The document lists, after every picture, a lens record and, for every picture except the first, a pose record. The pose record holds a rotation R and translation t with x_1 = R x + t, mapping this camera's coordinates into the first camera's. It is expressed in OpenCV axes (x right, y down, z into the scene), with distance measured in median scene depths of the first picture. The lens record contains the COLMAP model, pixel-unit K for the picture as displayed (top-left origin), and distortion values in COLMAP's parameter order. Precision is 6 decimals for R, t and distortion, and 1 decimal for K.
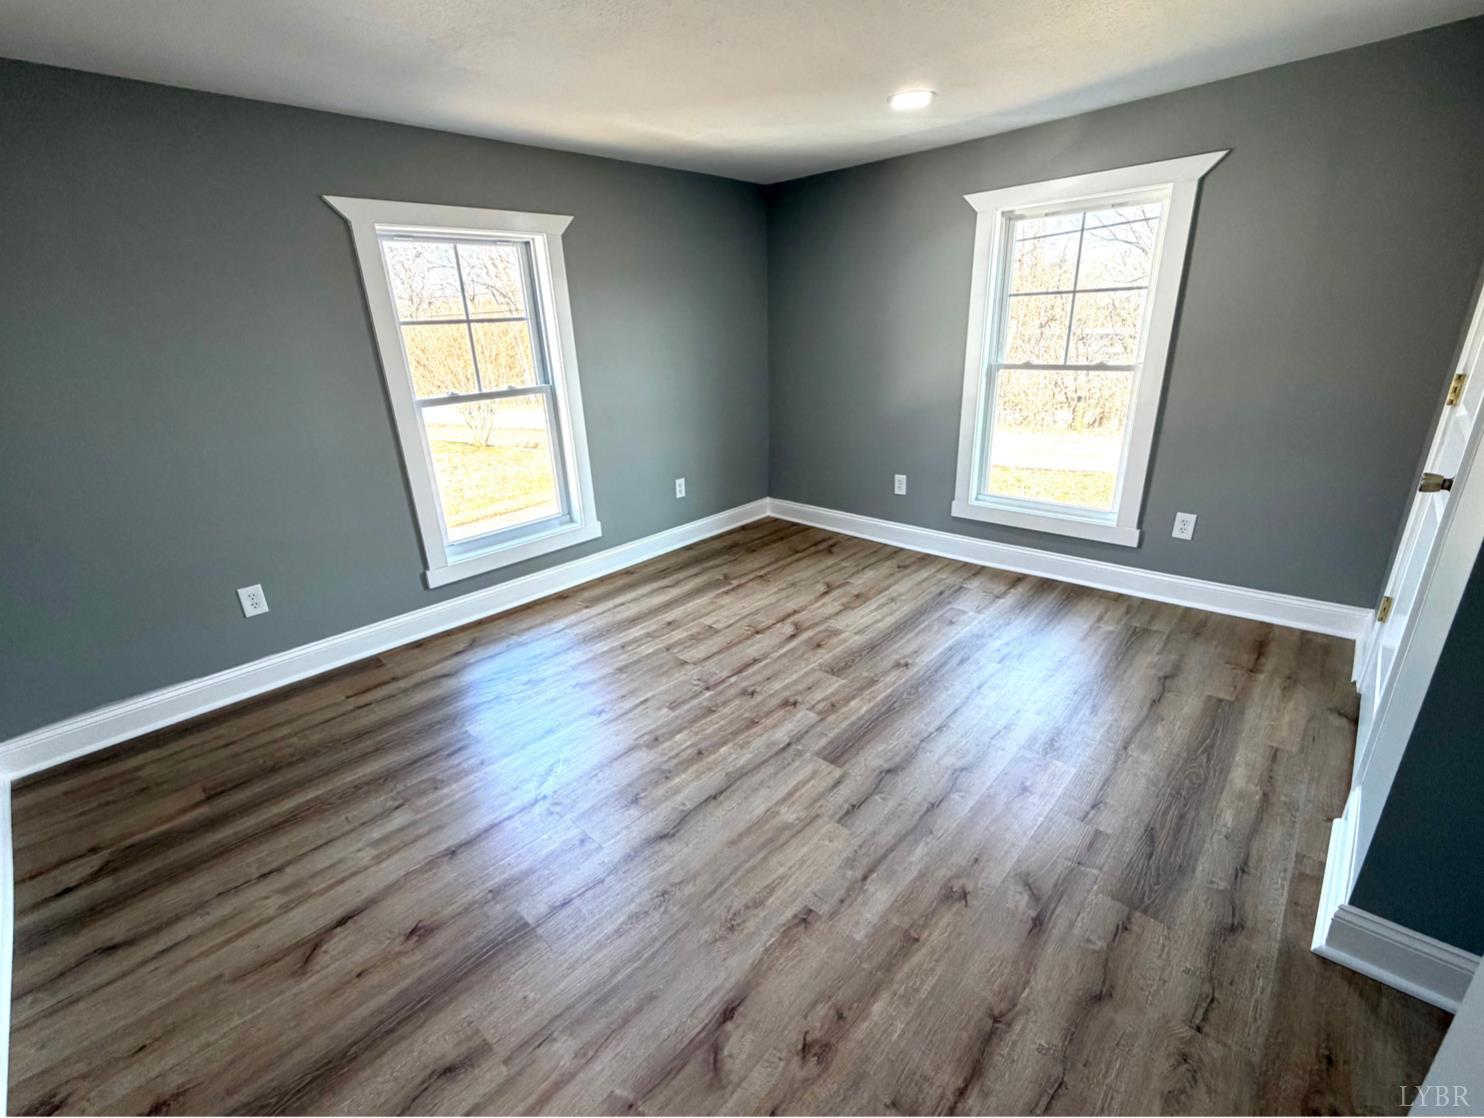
lens RADIAL K [[632.5, 0, 732.6], [0, 632.5, 562.7], [0, 0, 1]] dist [0.000535, 0.000801]
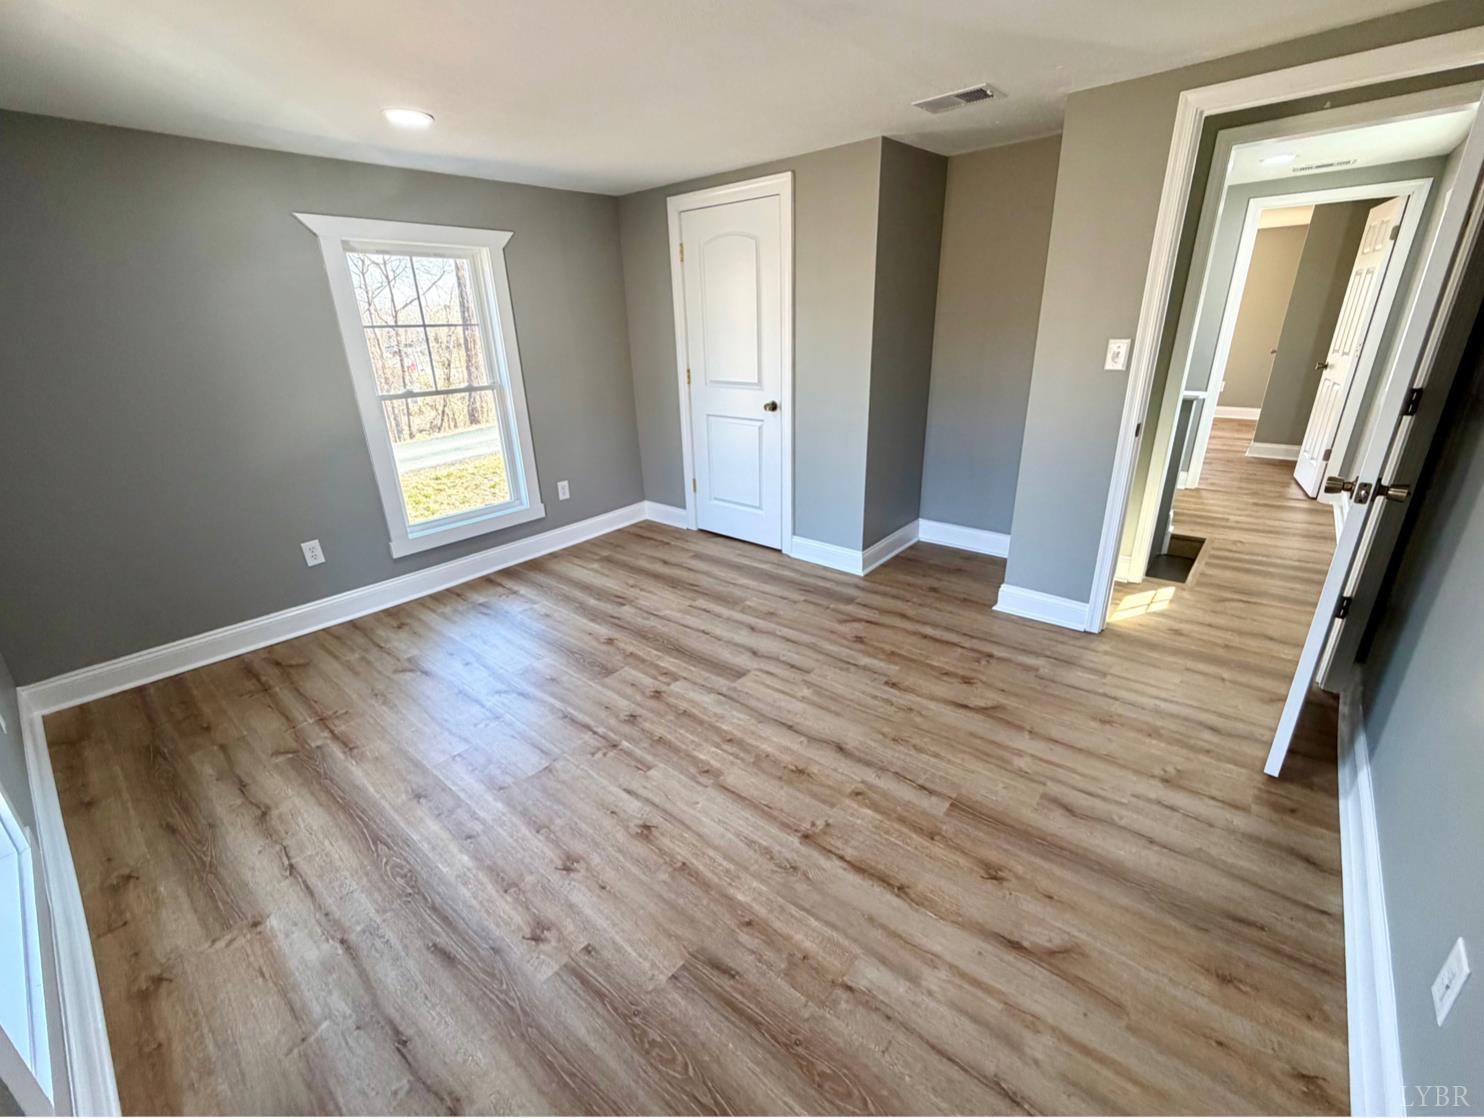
lens RADIAL K [[632.5, 0, 732.6], [0, 632.5, 562.7], [0, 0, 1]] dist [0.000535, 0.000801]
pose [[-0.043542, -0.312557, 0.948900, -0.769868], [0.385841, 0.870847, 0.304553, -0.220386], [-0.921537, 0.379386, 0.082679, 0.643843]]
